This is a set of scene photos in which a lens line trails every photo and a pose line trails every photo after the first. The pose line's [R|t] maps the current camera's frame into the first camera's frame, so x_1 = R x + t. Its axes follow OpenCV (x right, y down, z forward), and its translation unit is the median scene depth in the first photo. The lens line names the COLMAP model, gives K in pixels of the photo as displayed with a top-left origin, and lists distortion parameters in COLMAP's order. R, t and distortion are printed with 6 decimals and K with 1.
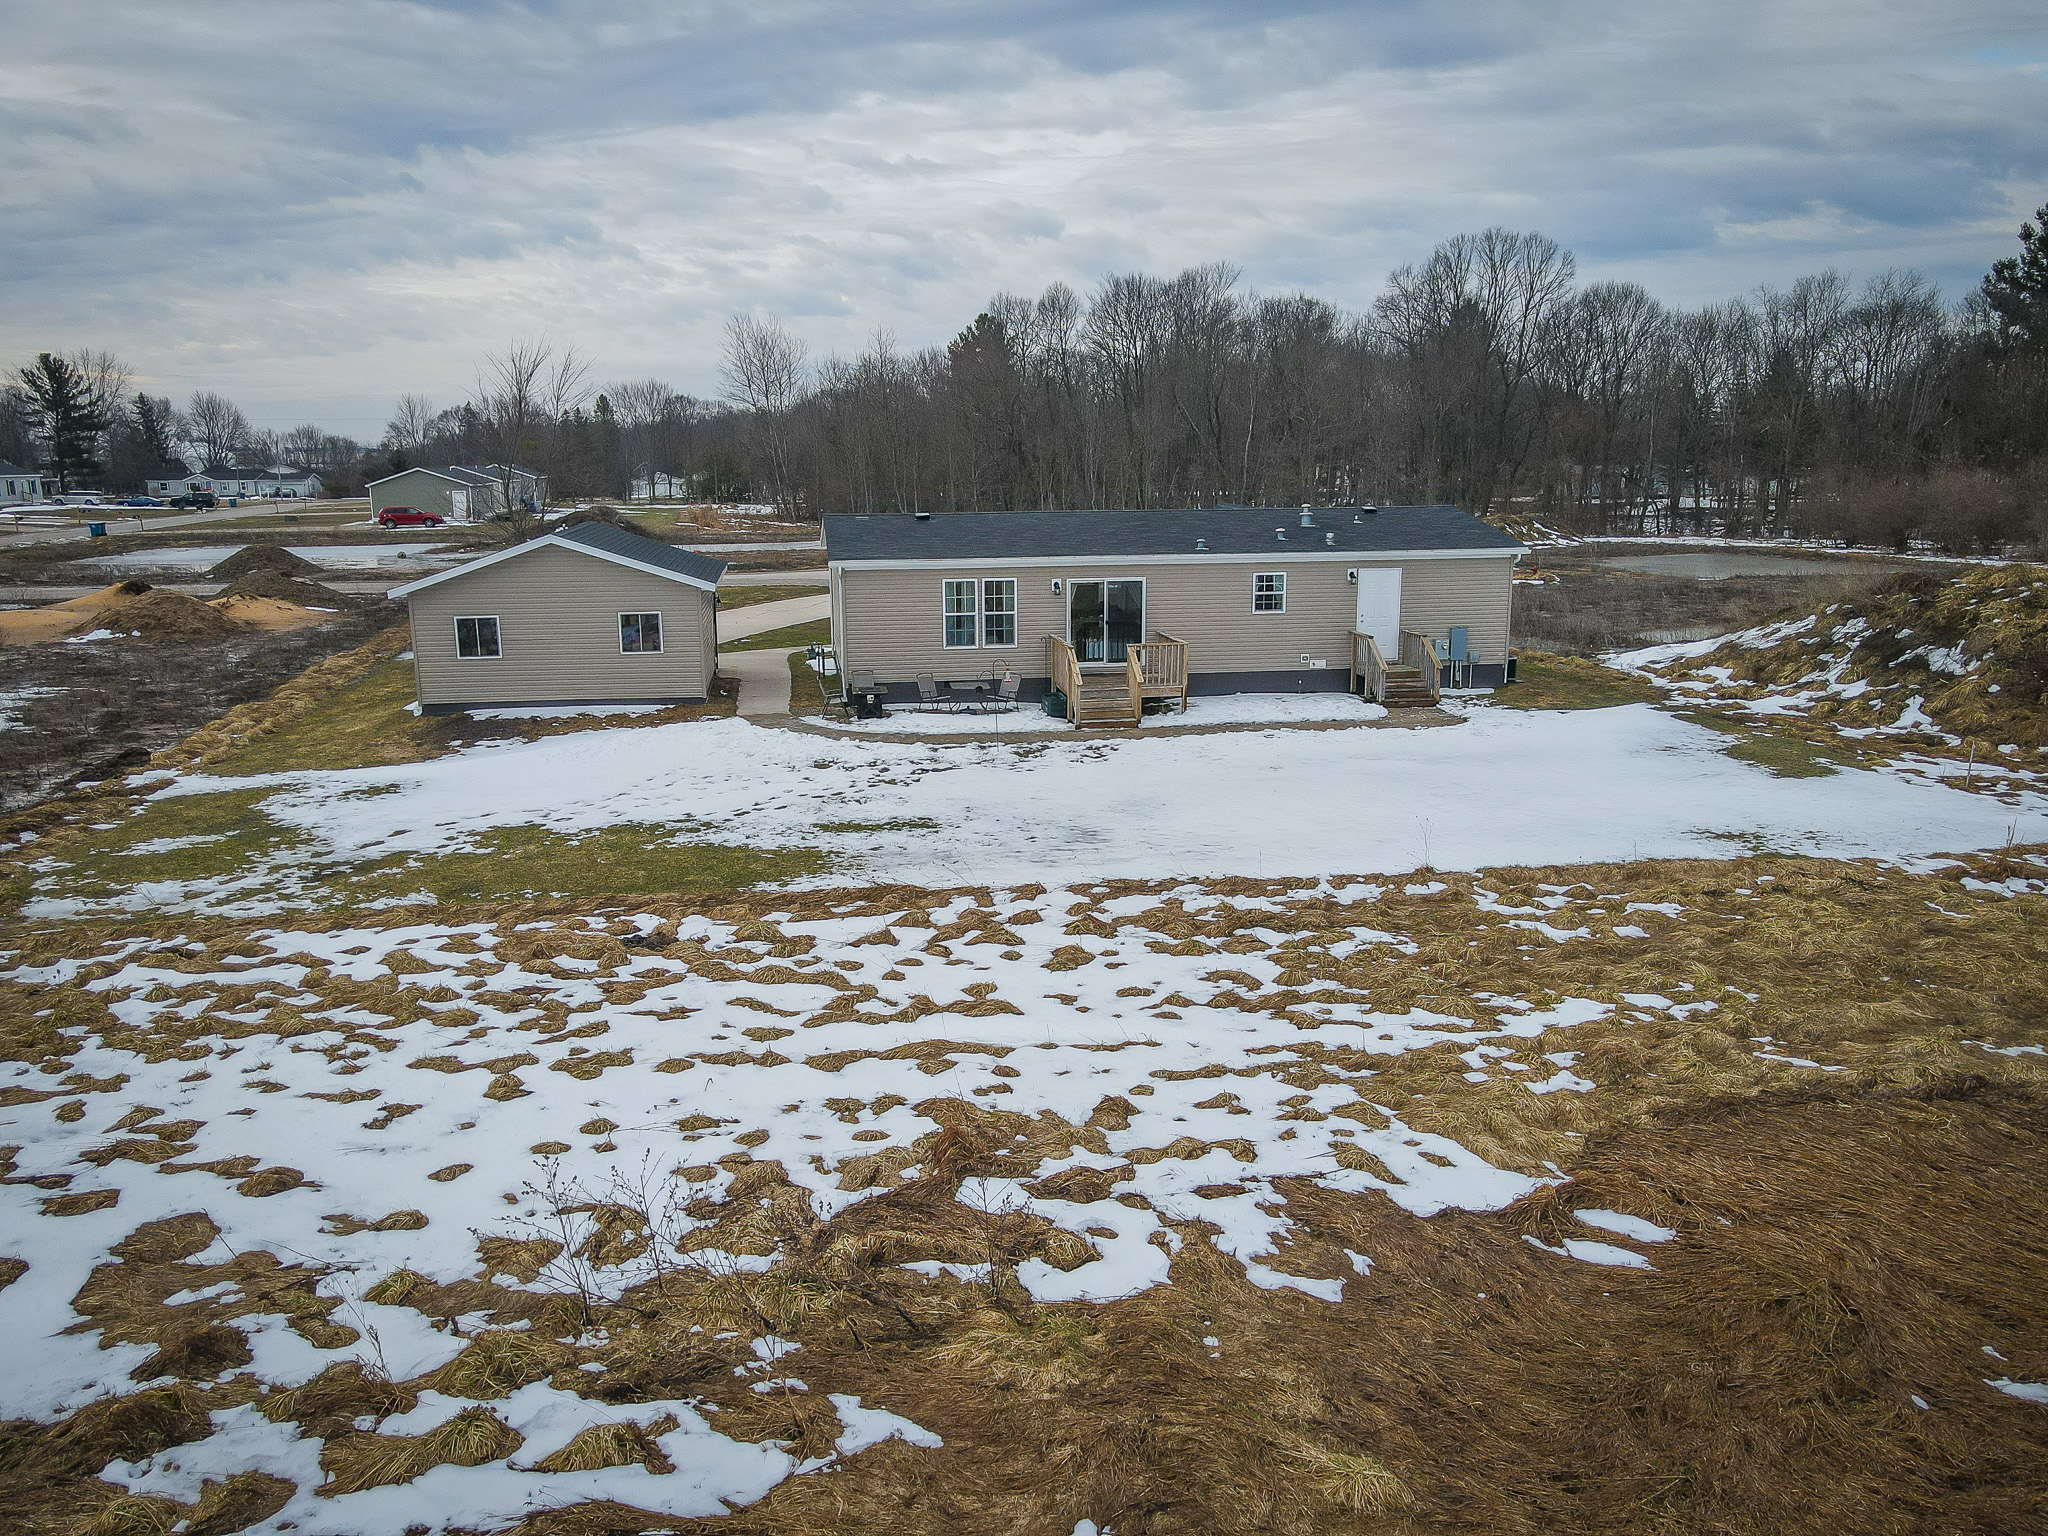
lens RADIAL K [[1491.7, 0, 1004.9], [0, 1491.7, 756.0], [0, 0, 1]] dist [0.008359, 0.013075]
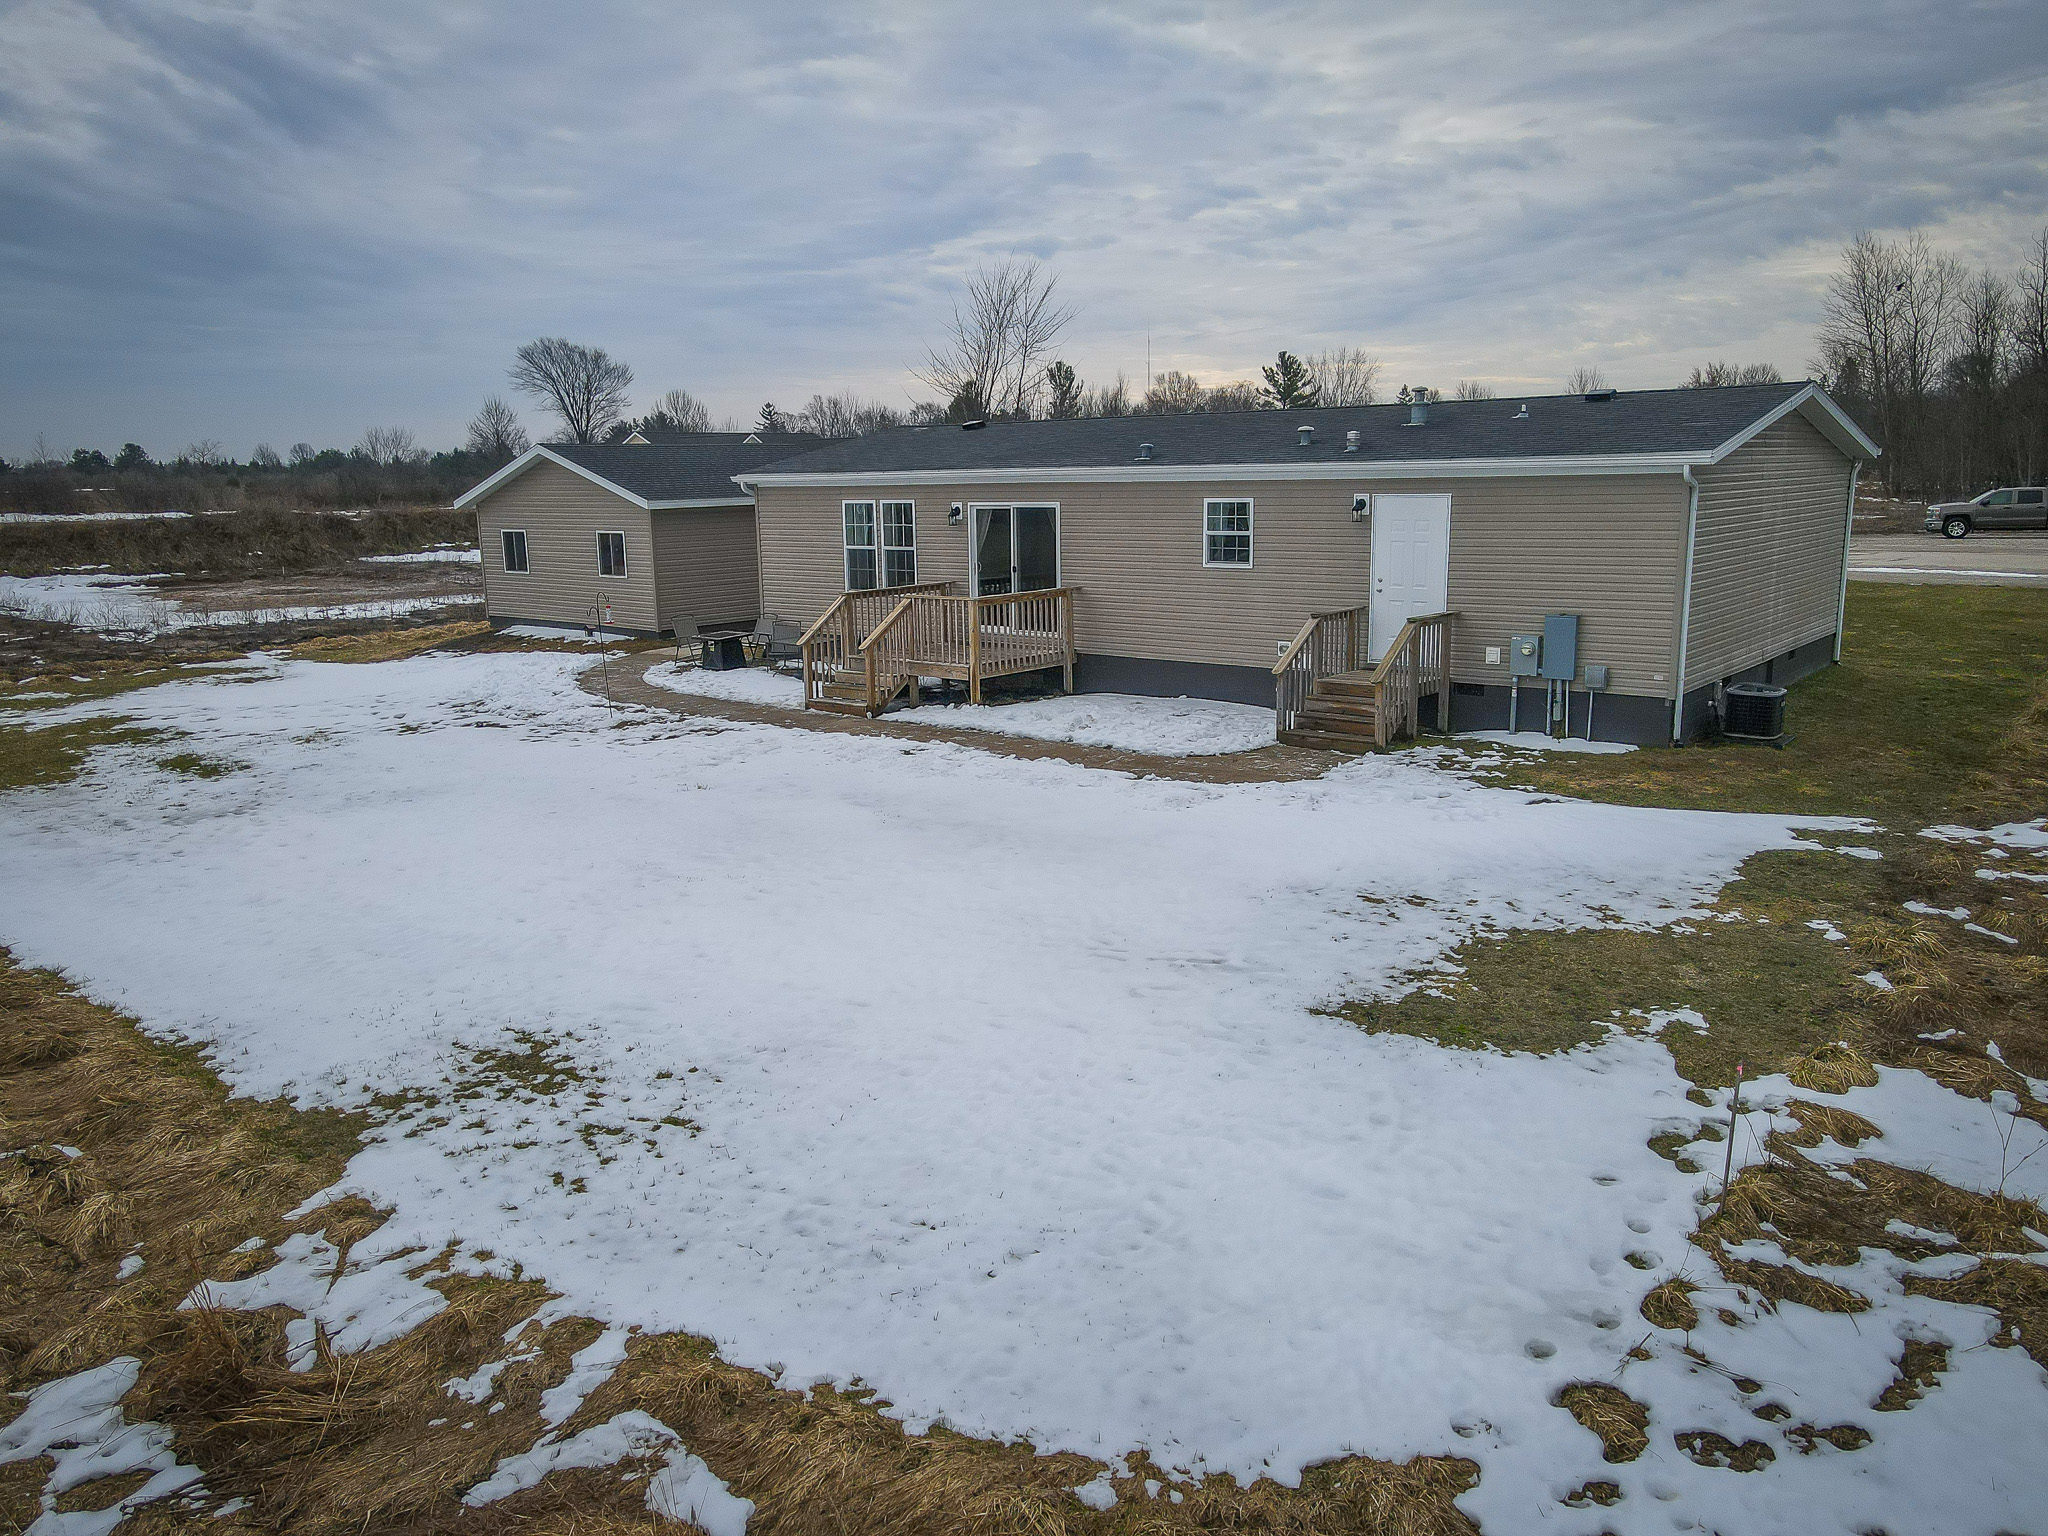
lens RADIAL K [[1491.7, 0, 1039.1], [0, 1491.7, 724.8], [0, 0, 1]] dist [0.008359, 0.013075]
pose [[0.672122, 0.119459, -0.730741, 0.583849], [-0.129877, 0.990620, 0.042484, -0.051098], [0.728961, 0.066352, 0.681332, 0.567059]]
